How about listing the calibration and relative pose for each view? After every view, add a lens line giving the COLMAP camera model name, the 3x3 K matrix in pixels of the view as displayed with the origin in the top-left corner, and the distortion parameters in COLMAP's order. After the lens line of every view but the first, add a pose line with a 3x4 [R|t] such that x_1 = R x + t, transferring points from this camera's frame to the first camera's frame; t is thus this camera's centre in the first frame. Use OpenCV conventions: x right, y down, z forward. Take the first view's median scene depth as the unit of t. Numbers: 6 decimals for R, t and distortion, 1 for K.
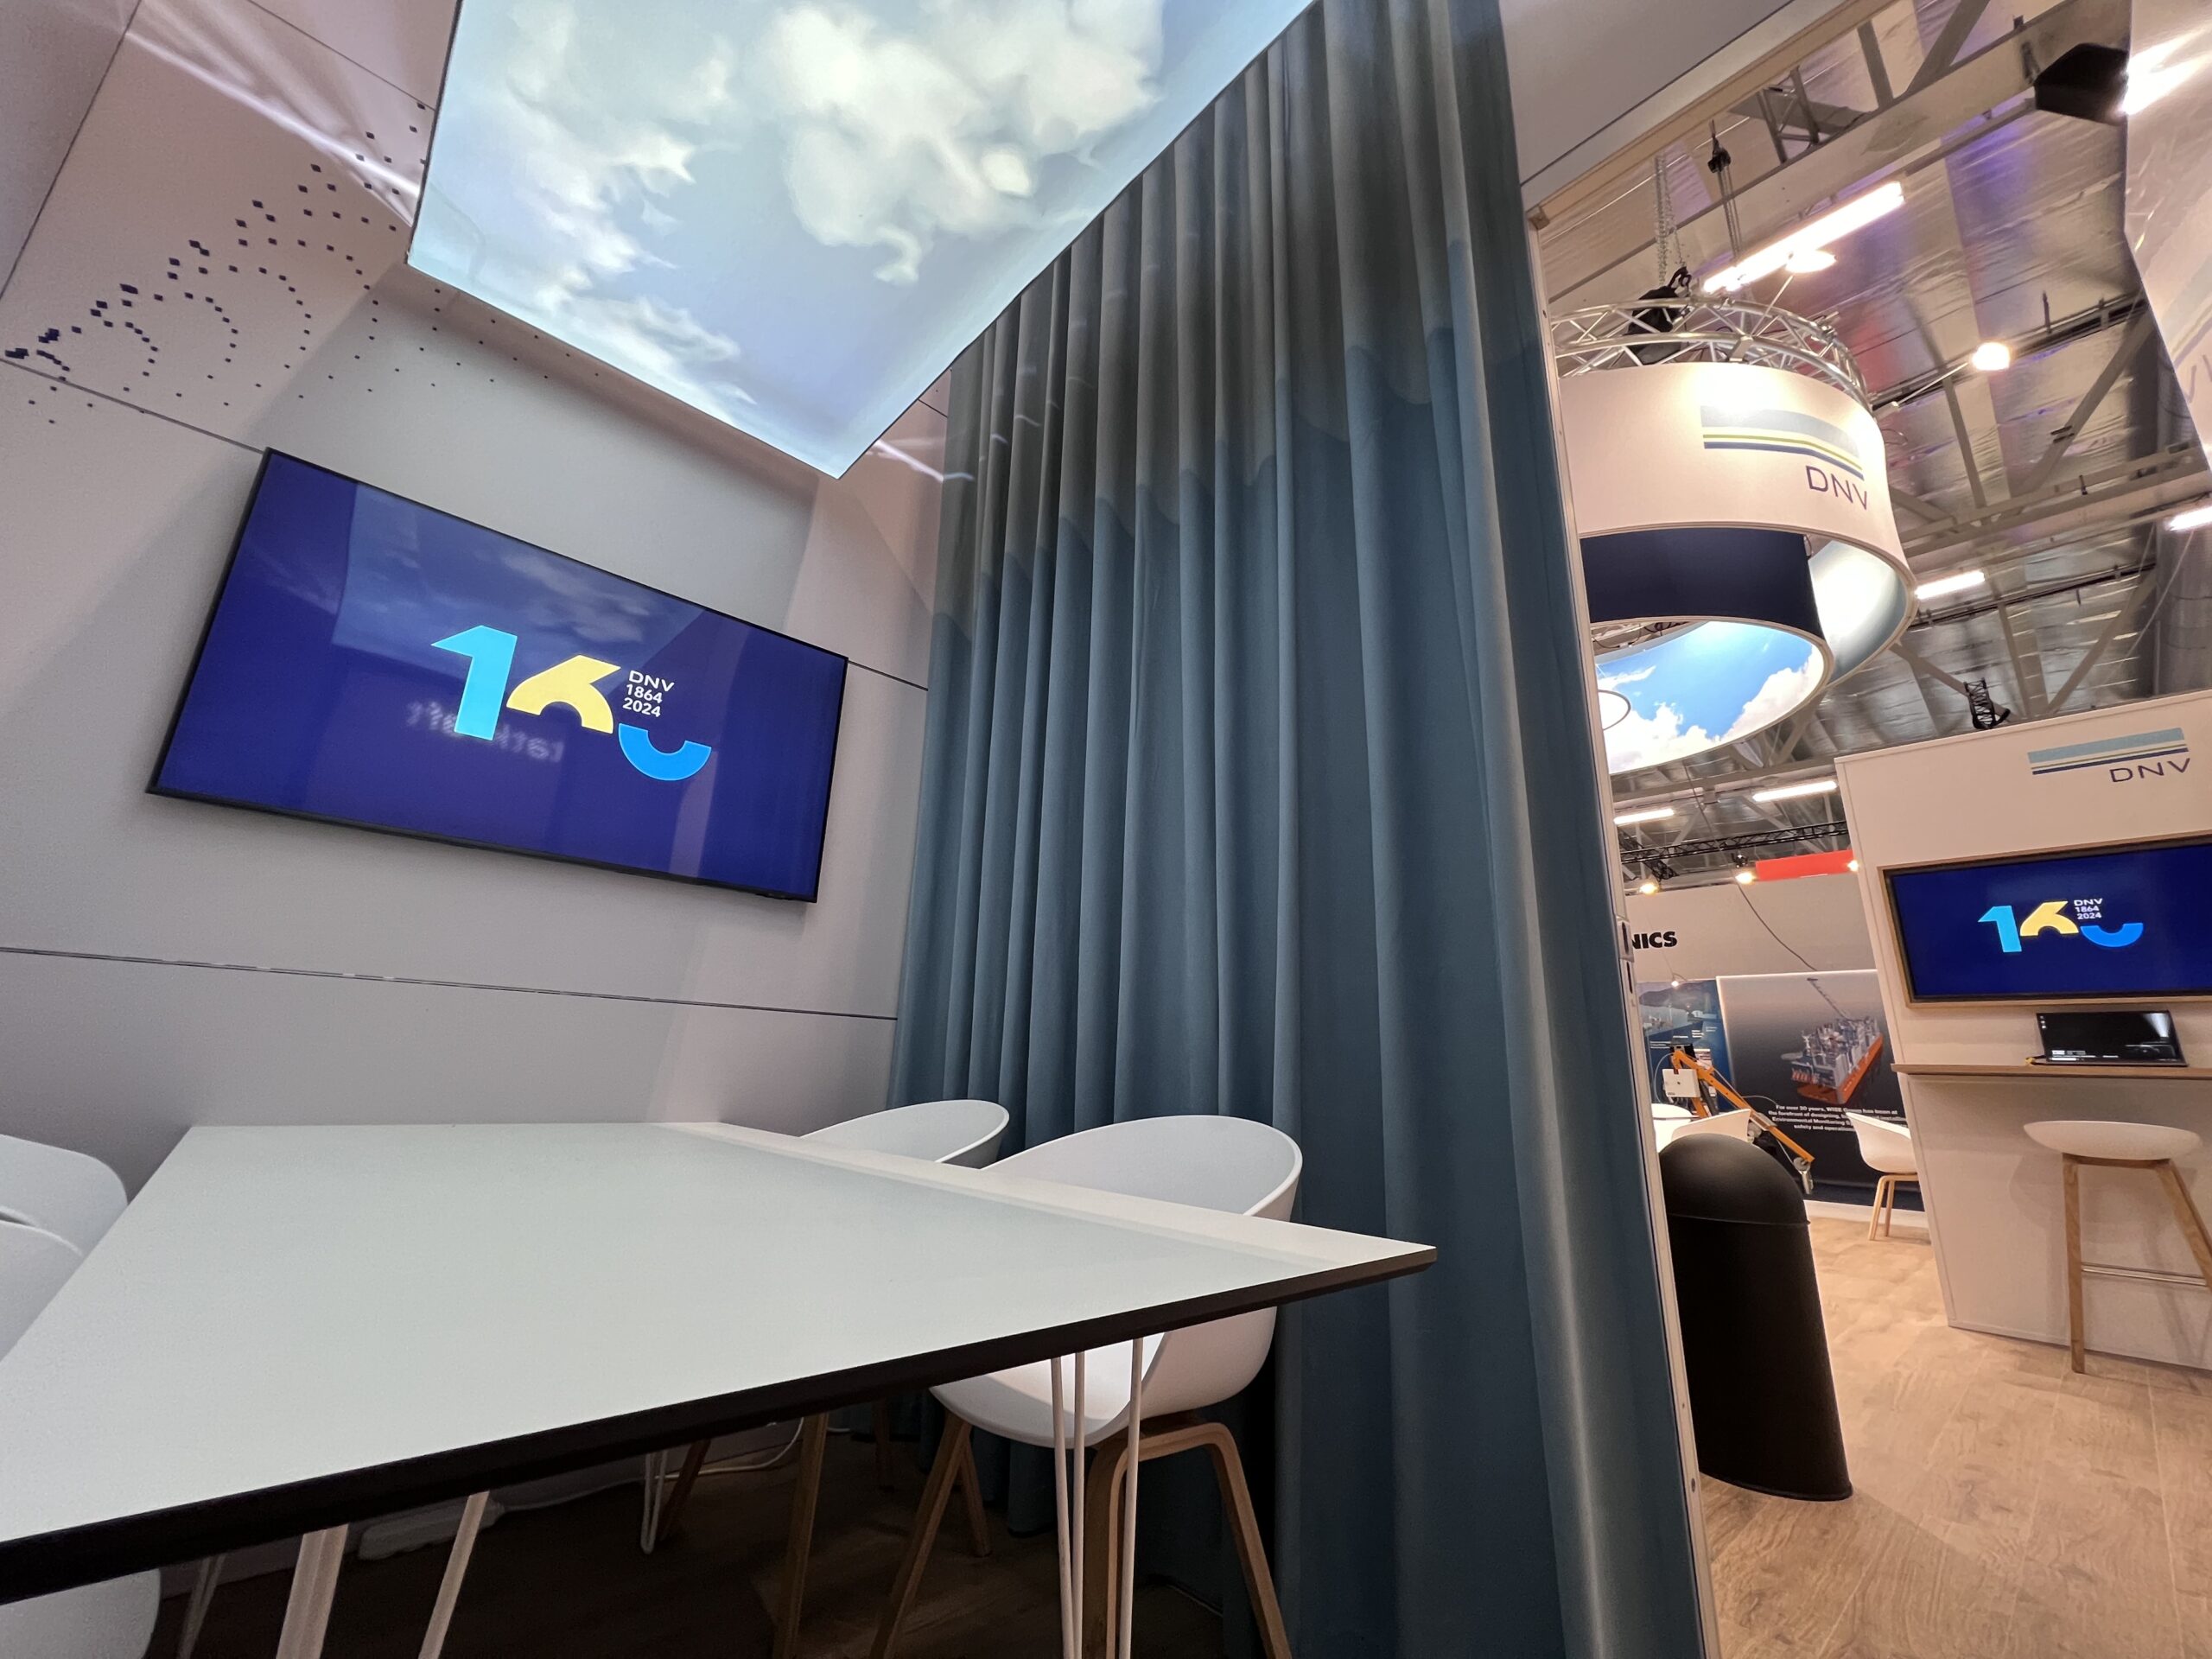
lens RADIAL K [[890.2, 0, 1103.2], [0, 890.2, 831.3], [0, 0, 1]] dist [0.000104, -0.000098]
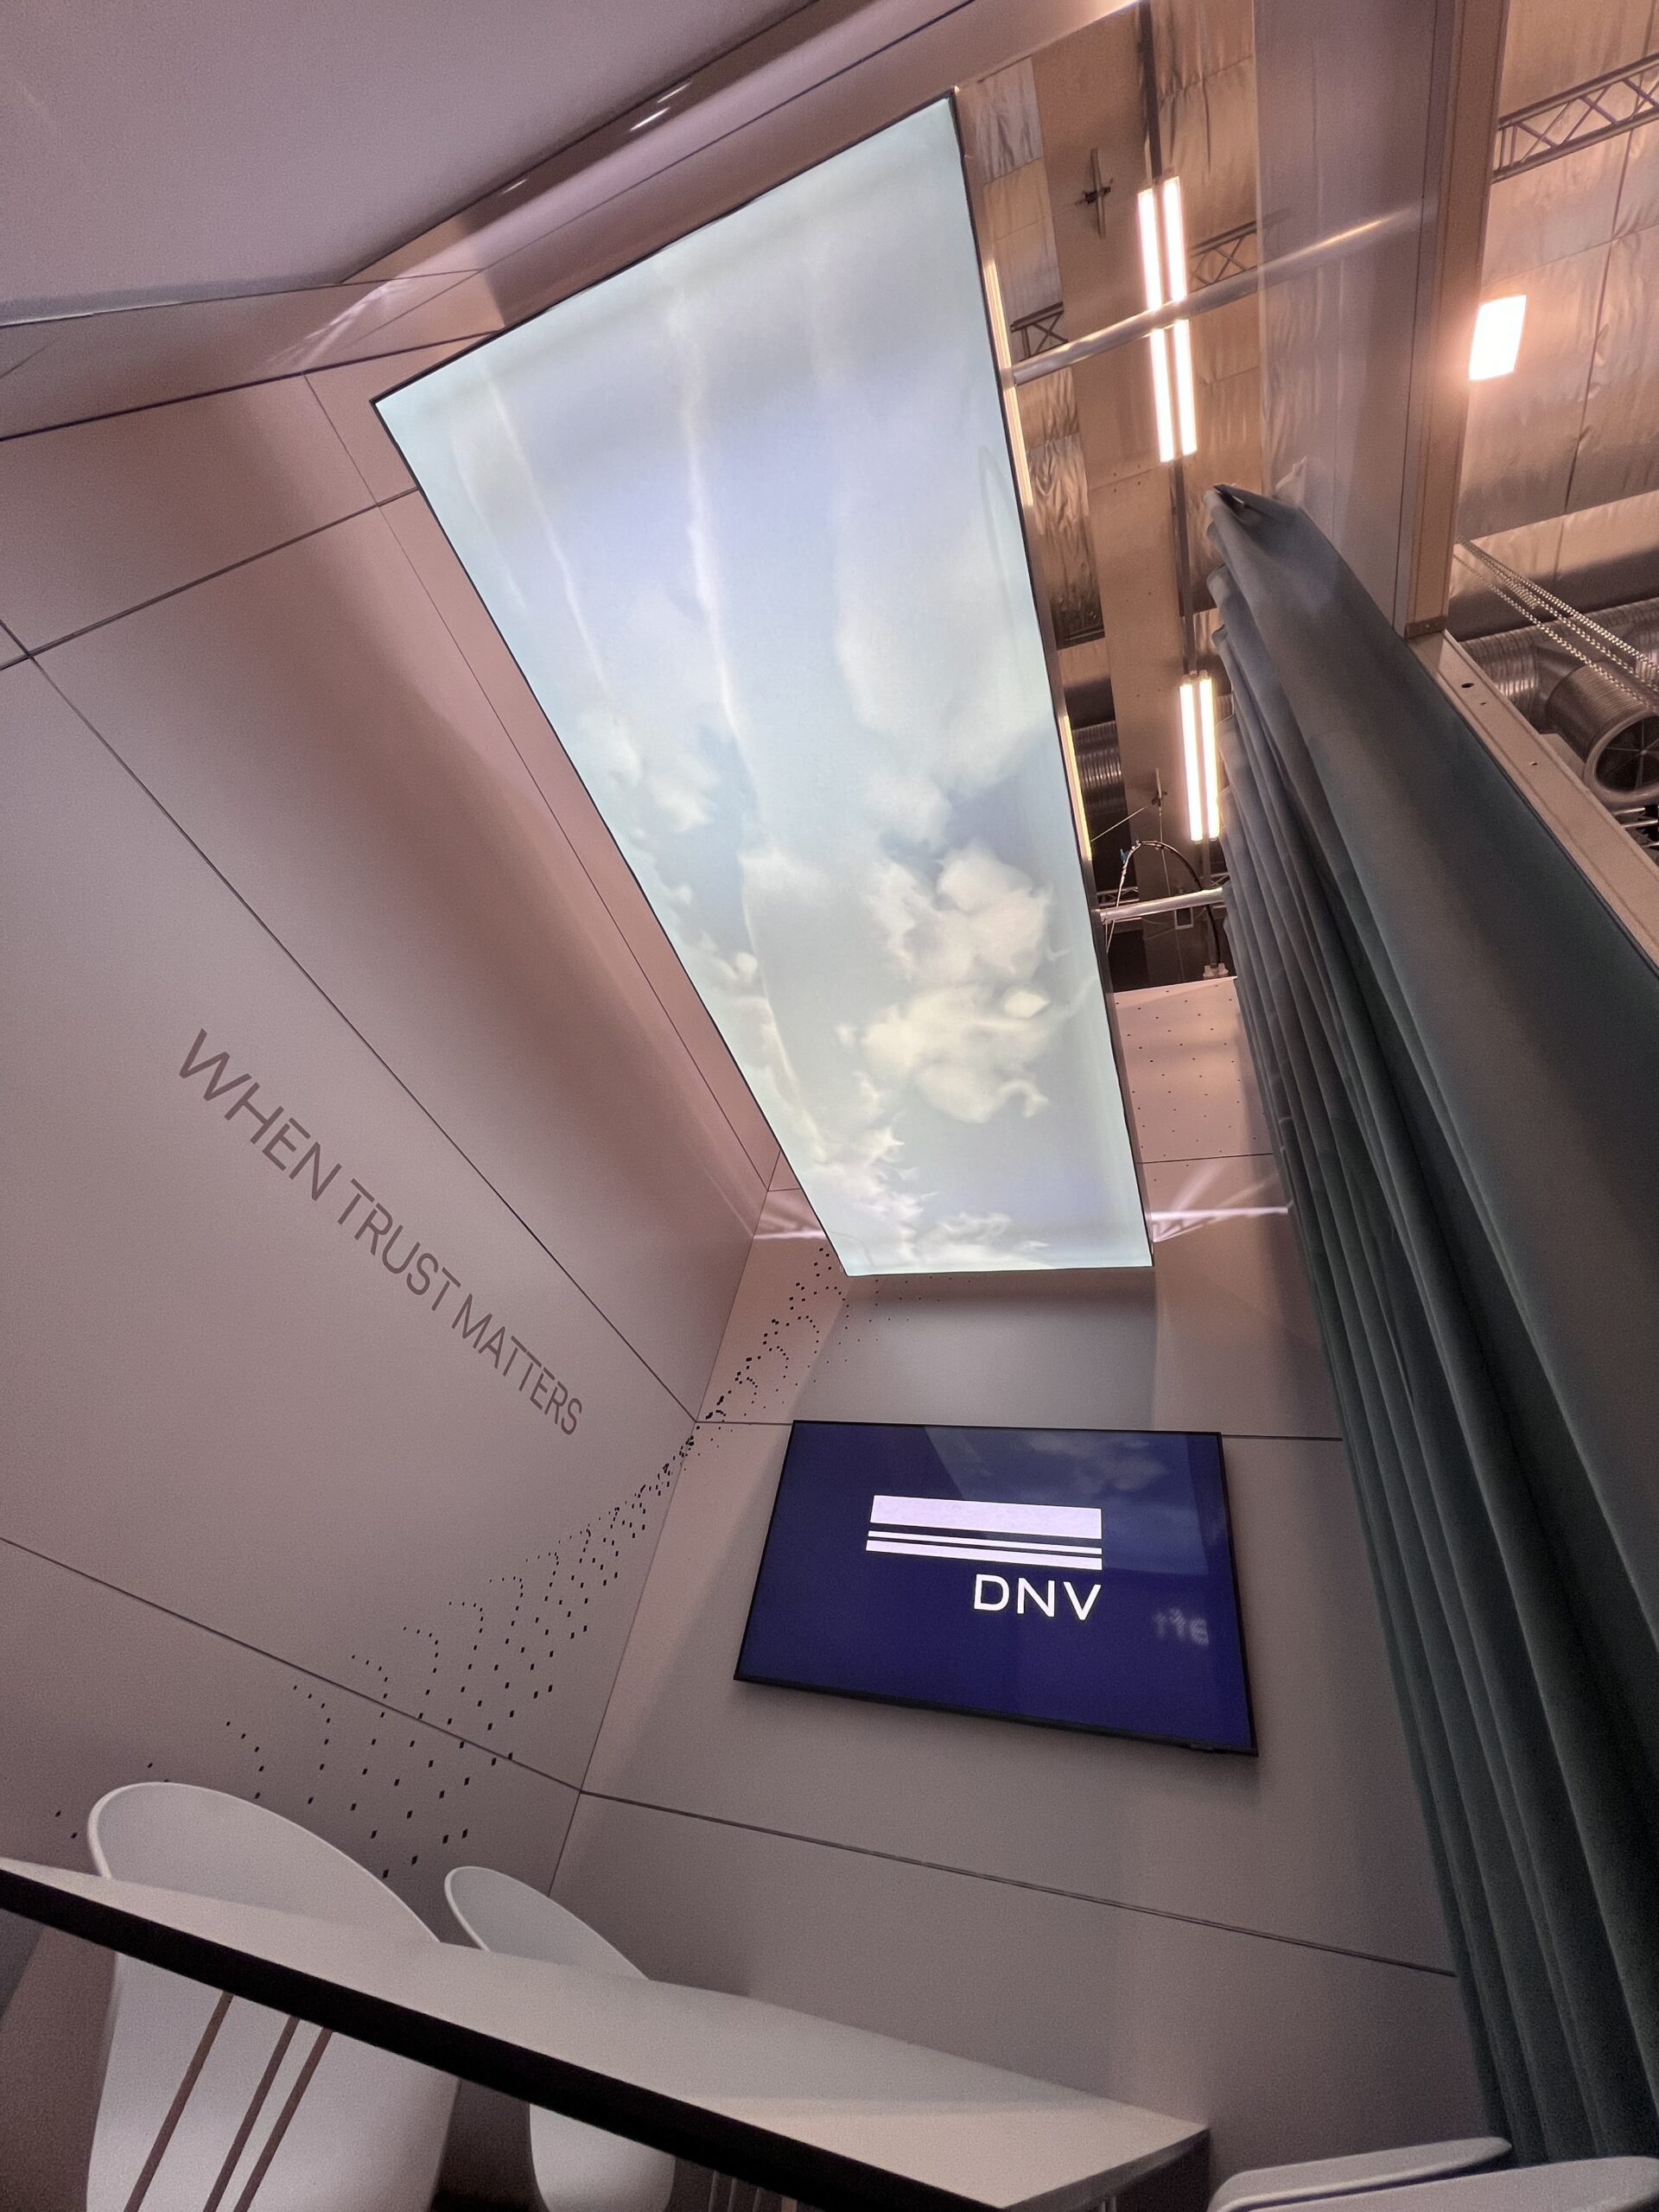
lens RADIAL K [[890.2, 0, 826.7], [0, 890.2, 1095.0], [0, 0, 1]] dist [0.000104, -0.000098]
pose [[0.465226, -0.585693, -0.663723, 0.477529], [0.060672, 0.769142, -0.636191, 0.137818], [0.883110, 0.255703, 0.393360, 0.256954]]
